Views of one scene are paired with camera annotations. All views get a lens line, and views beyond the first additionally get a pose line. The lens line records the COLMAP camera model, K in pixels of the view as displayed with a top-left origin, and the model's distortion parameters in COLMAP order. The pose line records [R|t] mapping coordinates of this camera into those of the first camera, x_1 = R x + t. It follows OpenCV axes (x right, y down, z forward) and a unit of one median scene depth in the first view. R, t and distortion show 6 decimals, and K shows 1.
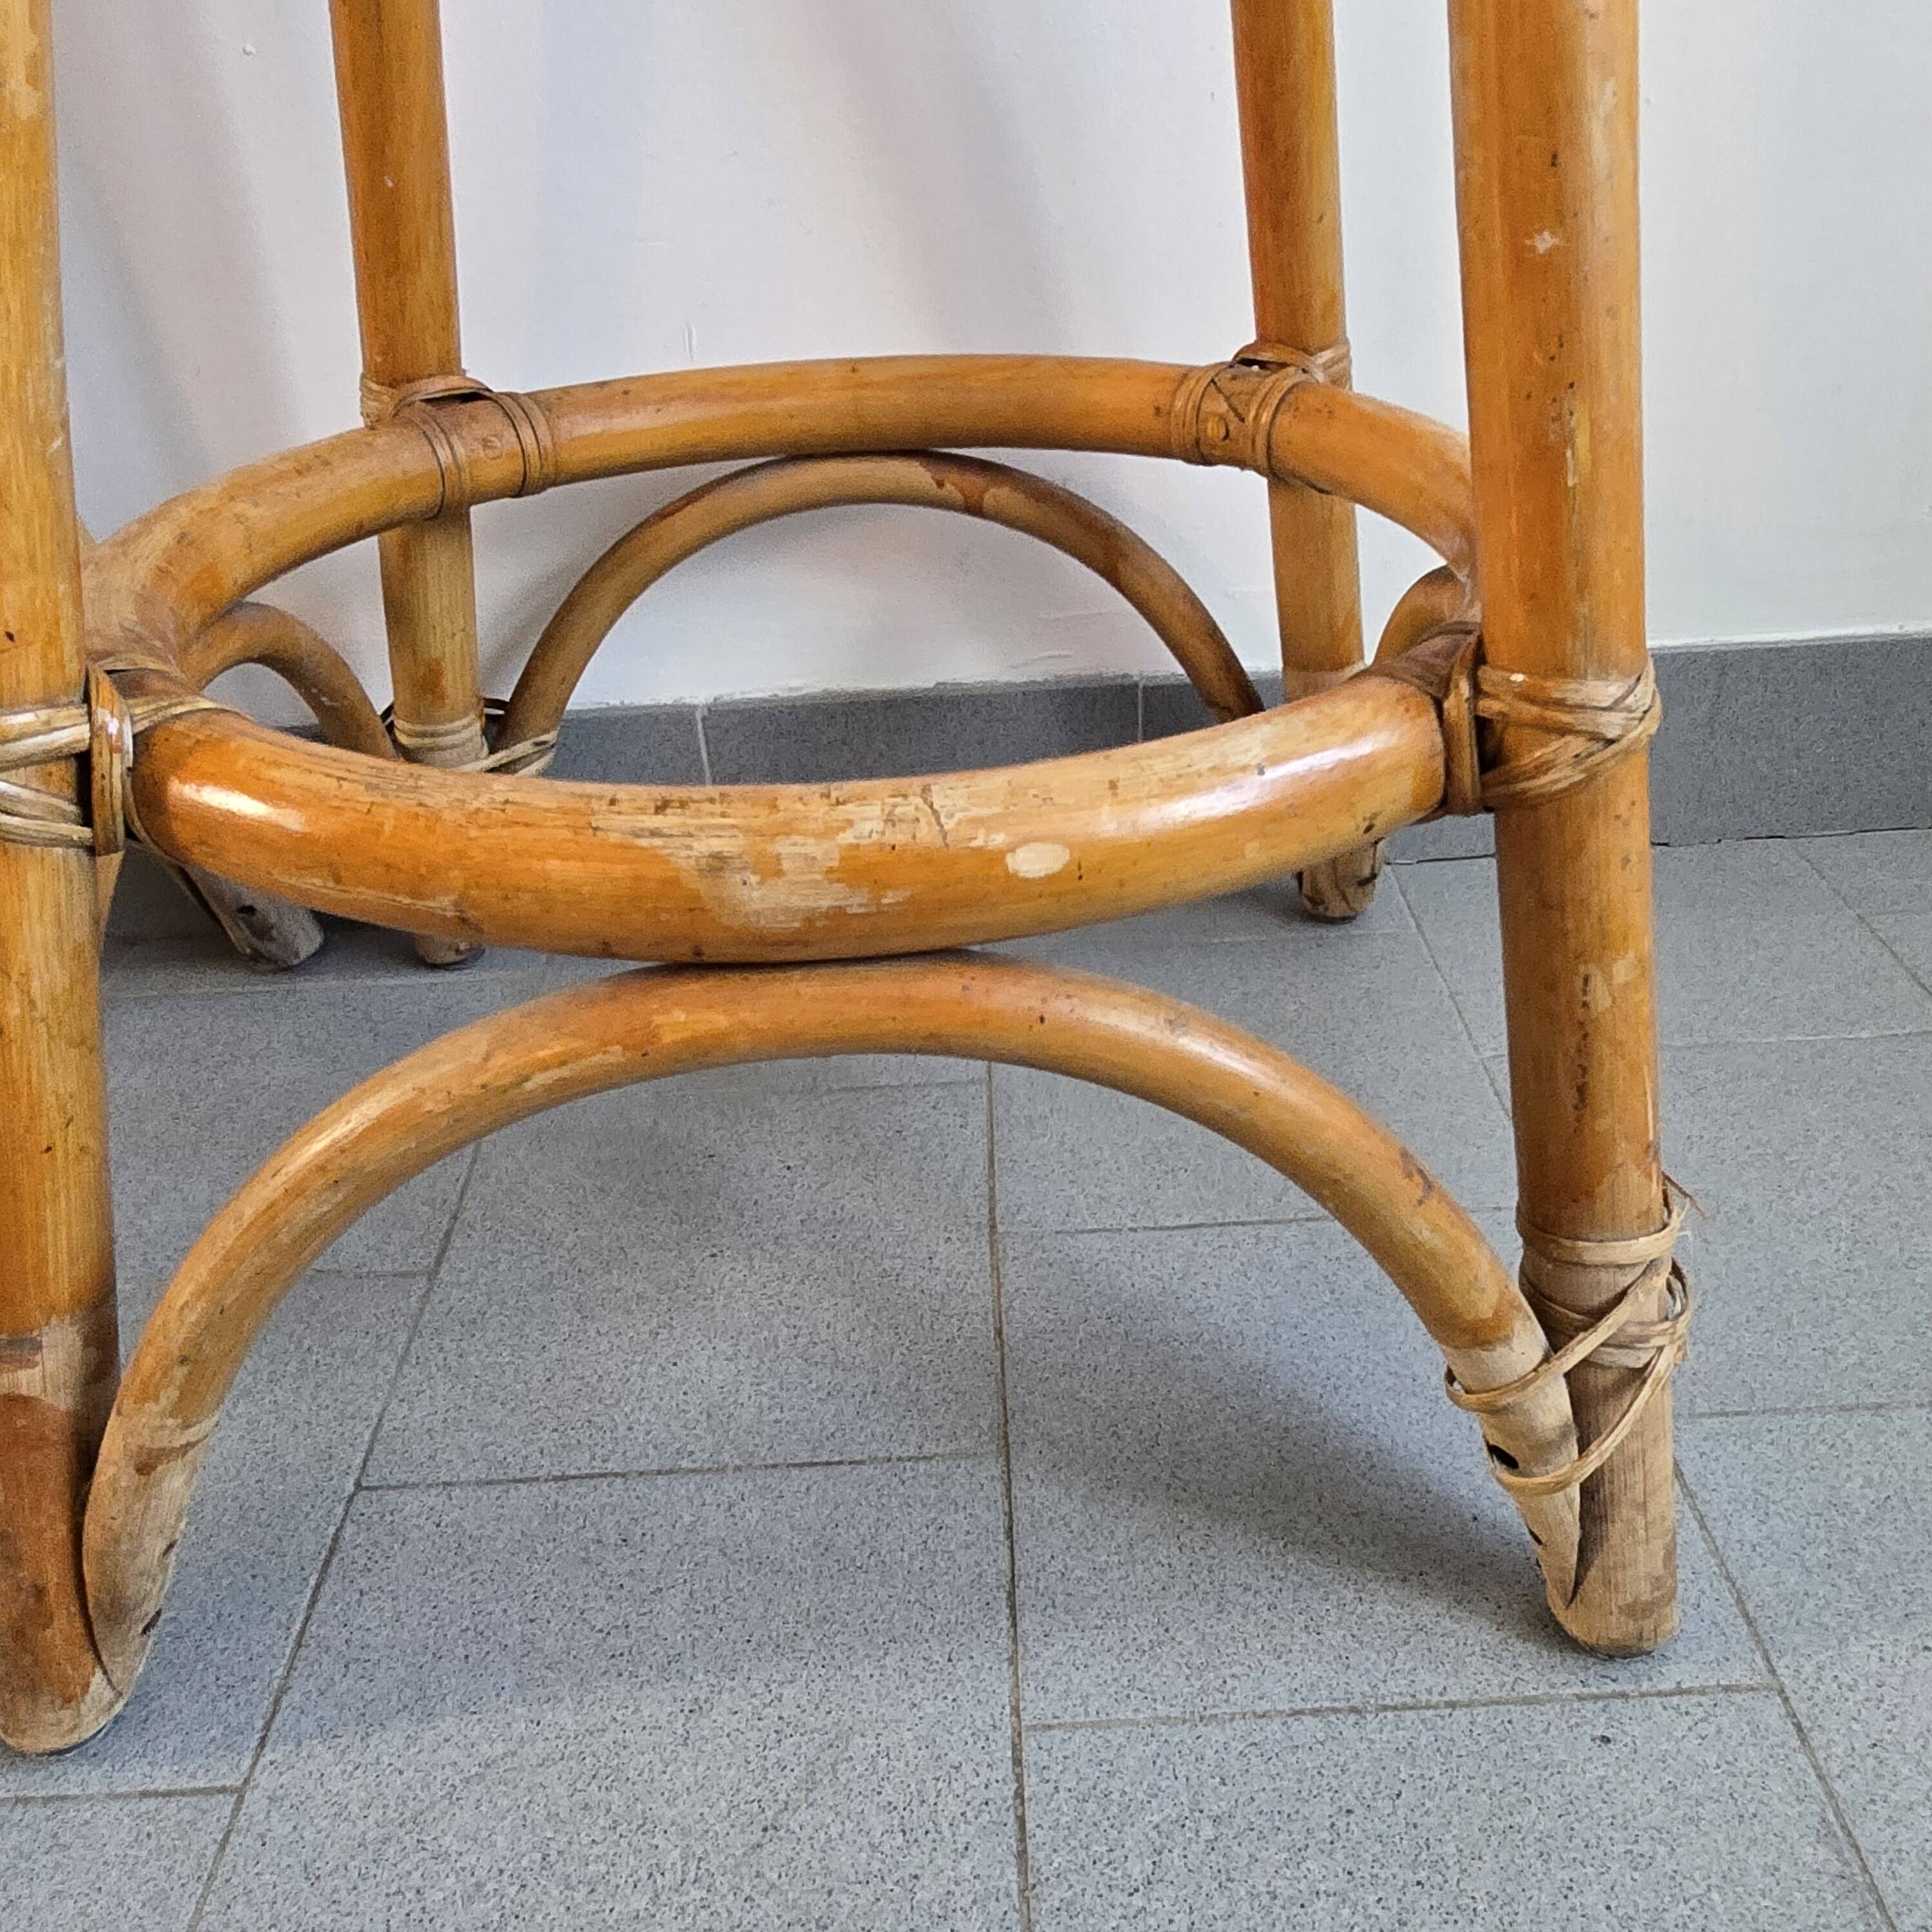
lens RADIAL K [[1733.1, 0, 1015.6], [0, 1733.1, 1003.1], [0, 0, 1]] dist [-0.005208, 0.011161]
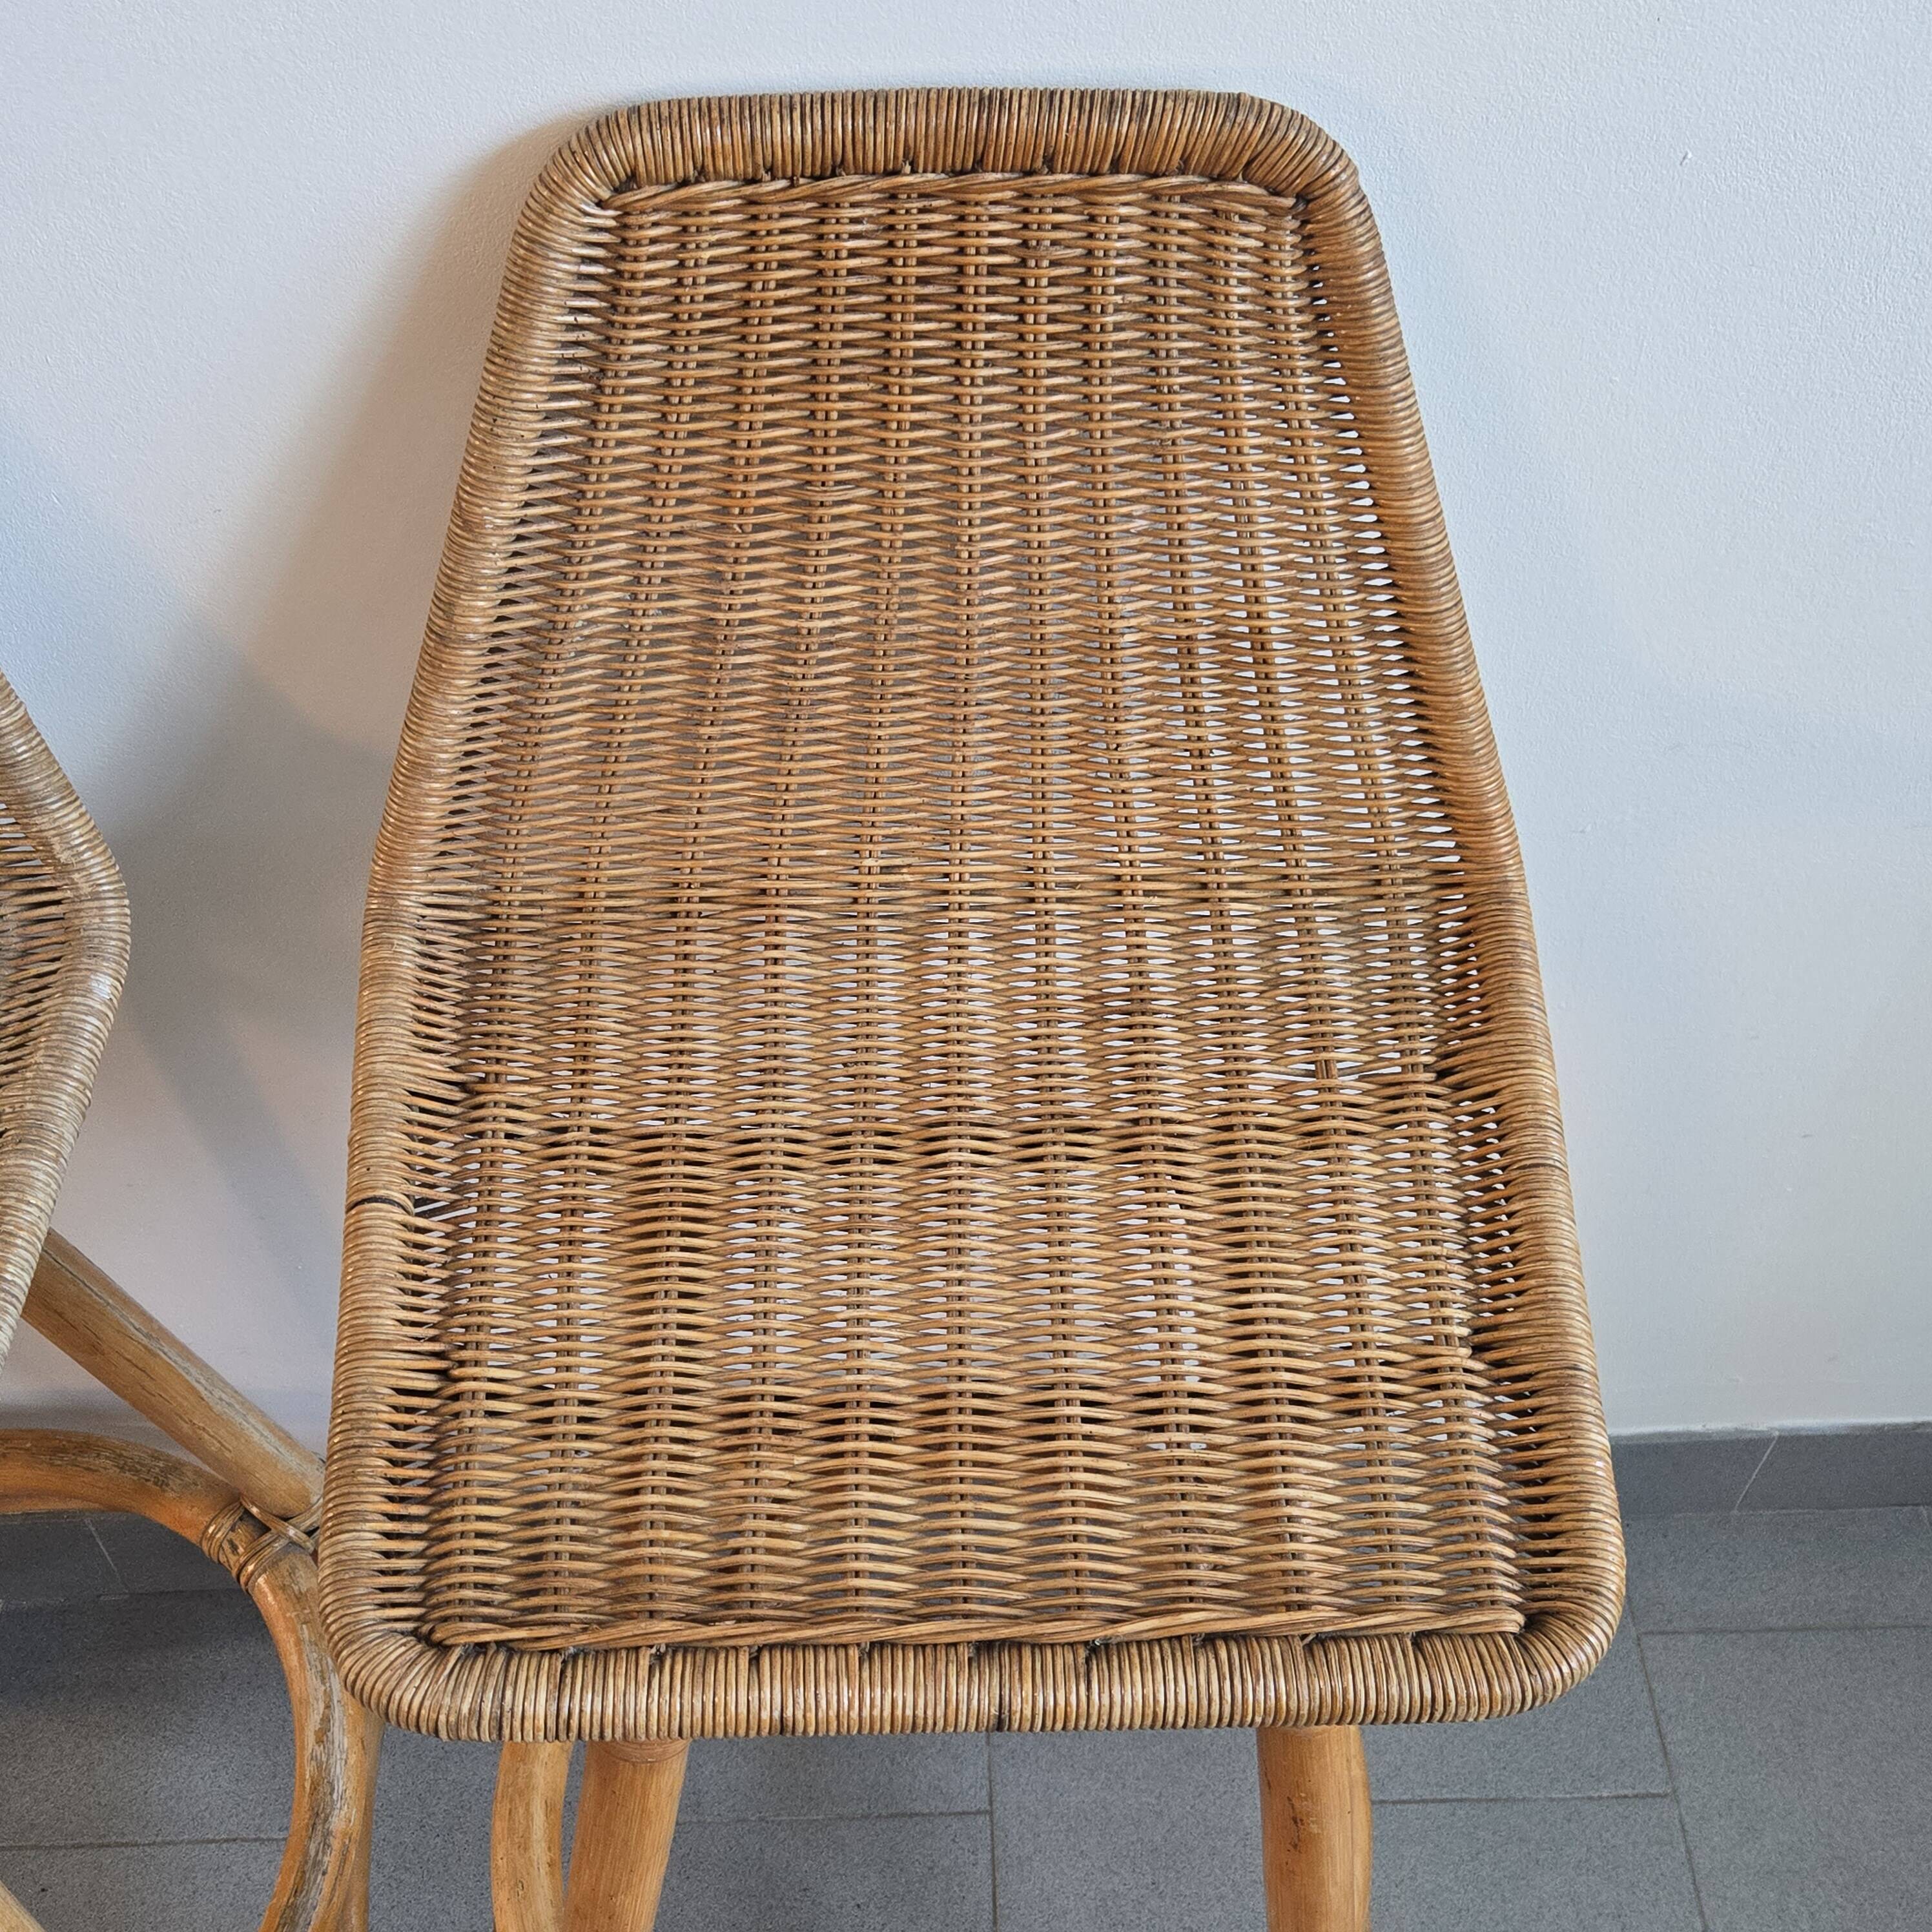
lens RADIAL K [[2495.1, 0, 966.0], [0, 2495.1, 966.0], [0, 0, 1]] dist [0.016302, 0.046430]
pose [[0.998857, 0.027825, 0.038865, -0.226320], [-0.039029, 0.944192, 0.327076, -2.132327], [-0.027595, -0.328219, 0.944198, -1.190318]]
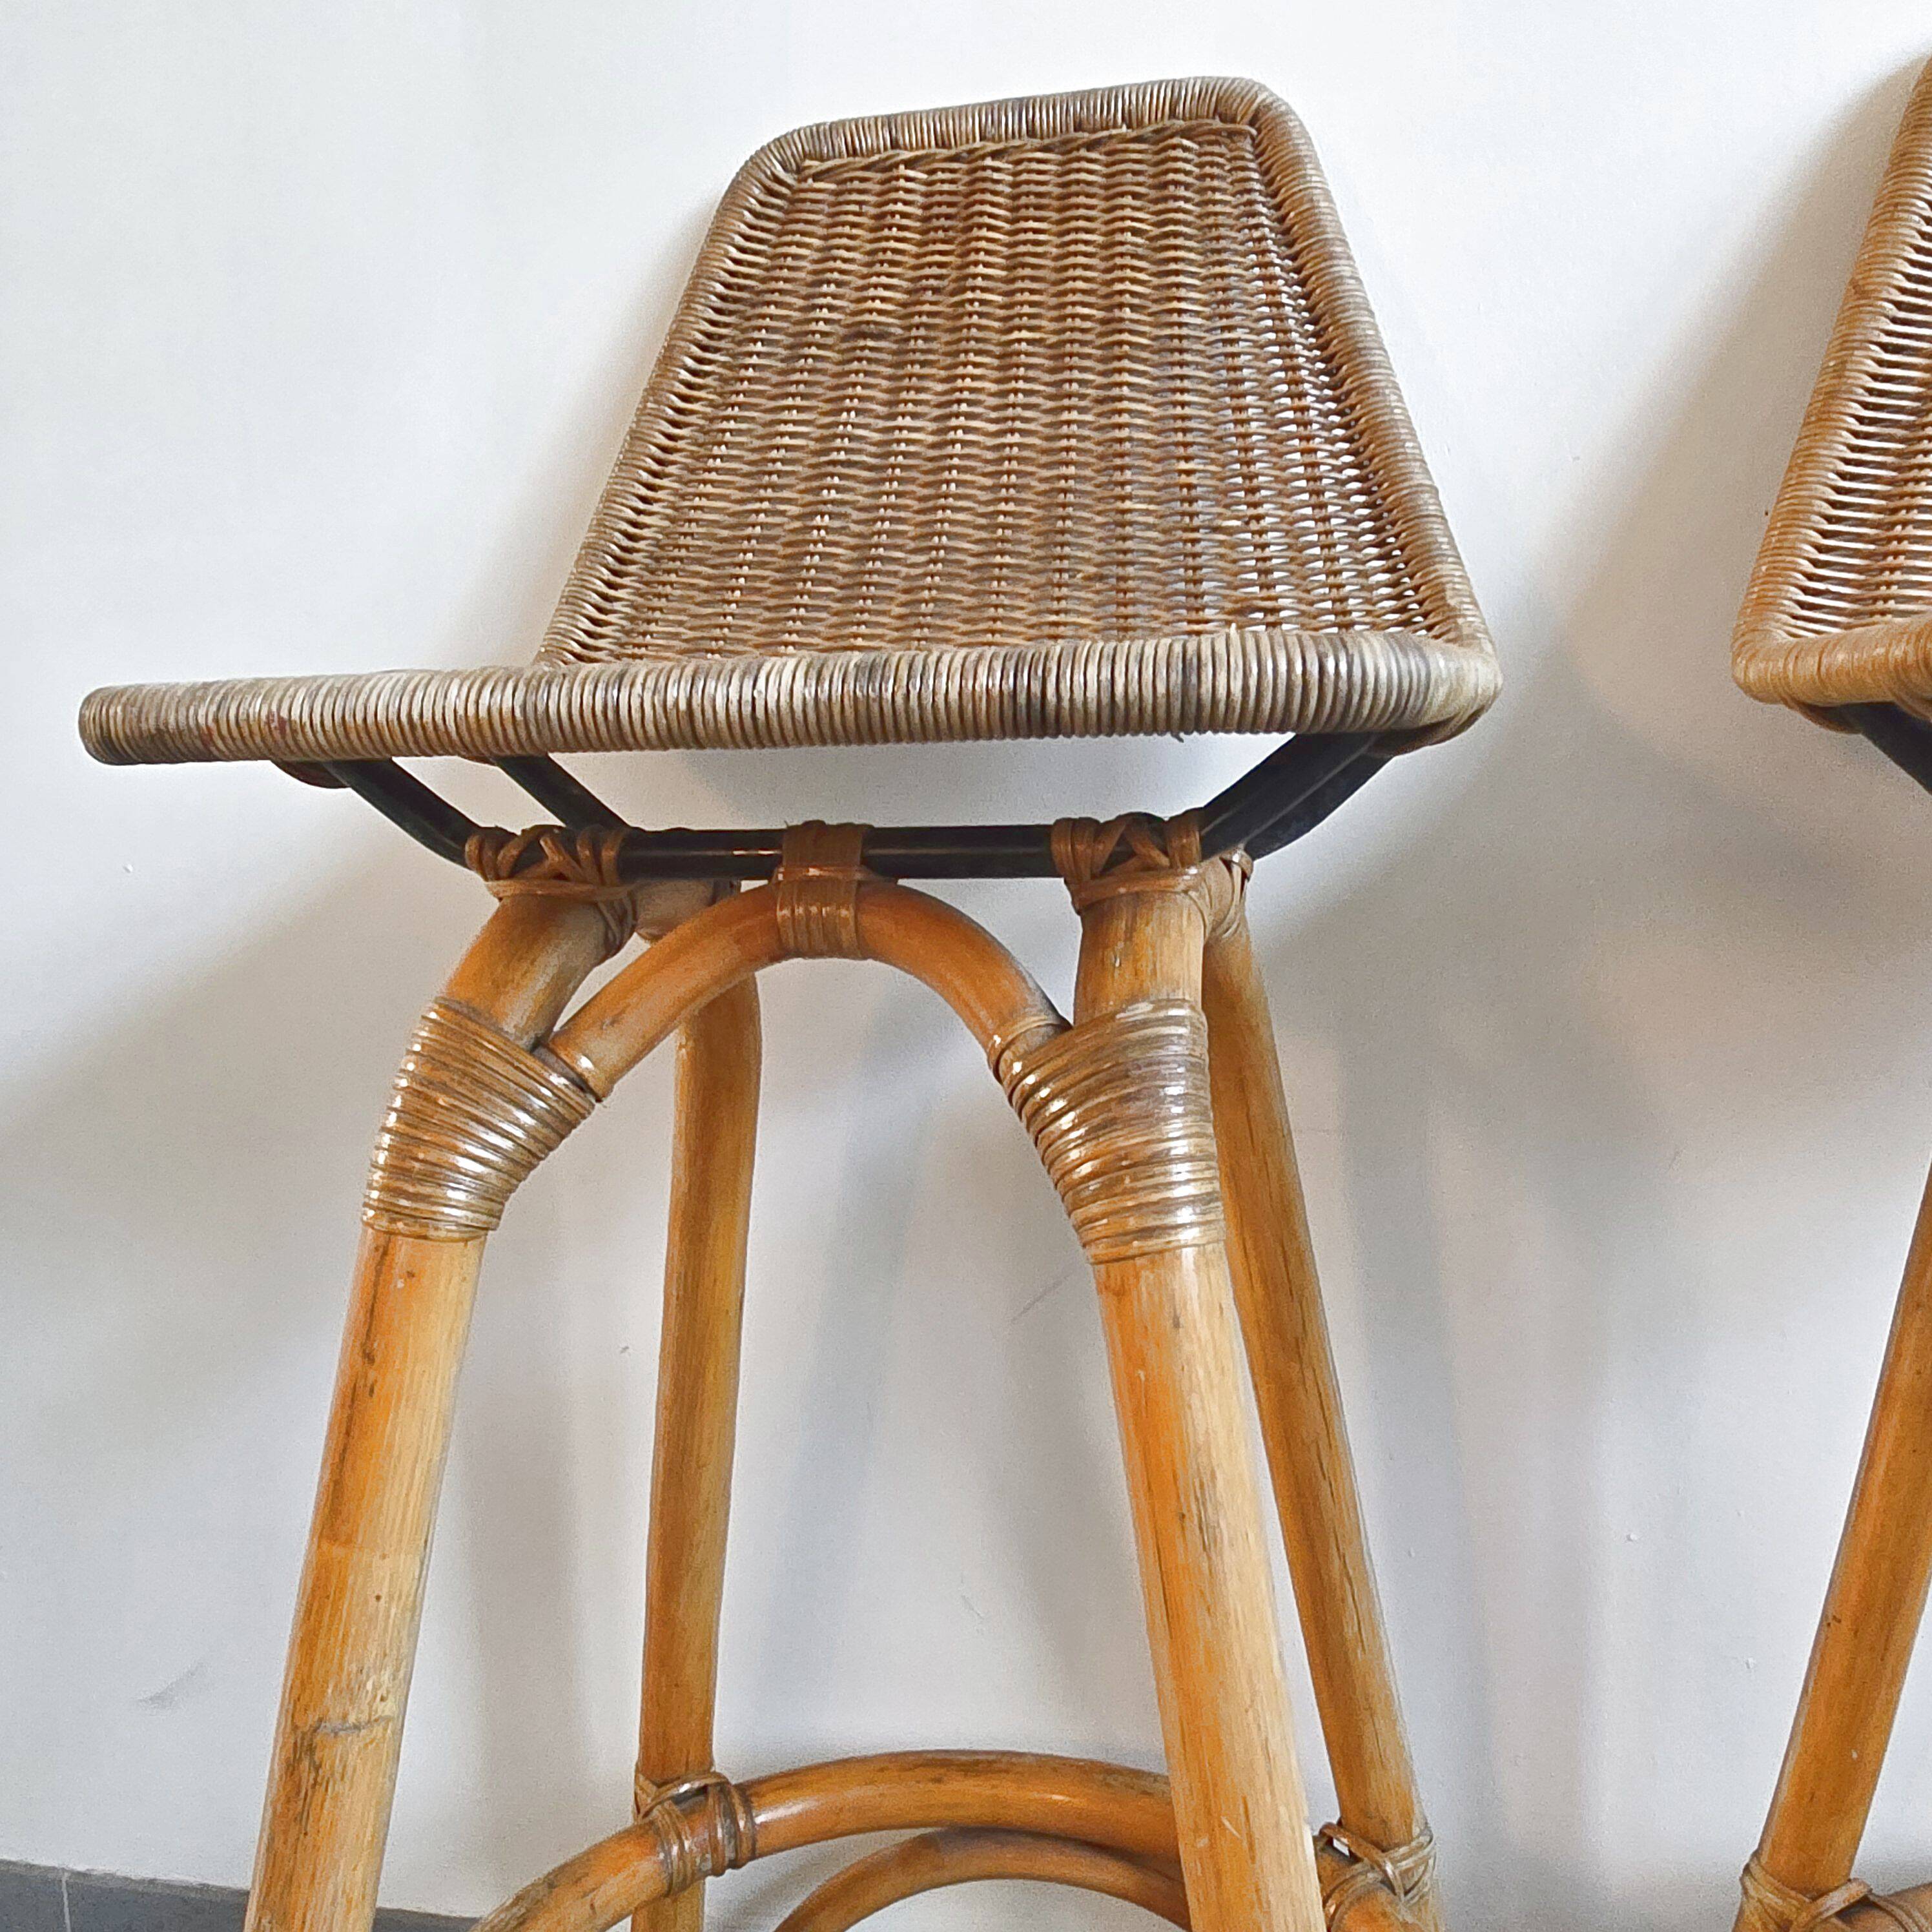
lens RADIAL K [[1739.7, 0, 1014.9], [0, 1739.7, 990.5], [0, 0, 1]] dist [-0.006546, 0.008570]
pose [[0.960040, 0.039226, -0.277102, -0.814439], [-0.151261, 0.905779, -0.395835, -0.522094], [0.235466, 0.421932, 0.875517, -0.537481]]
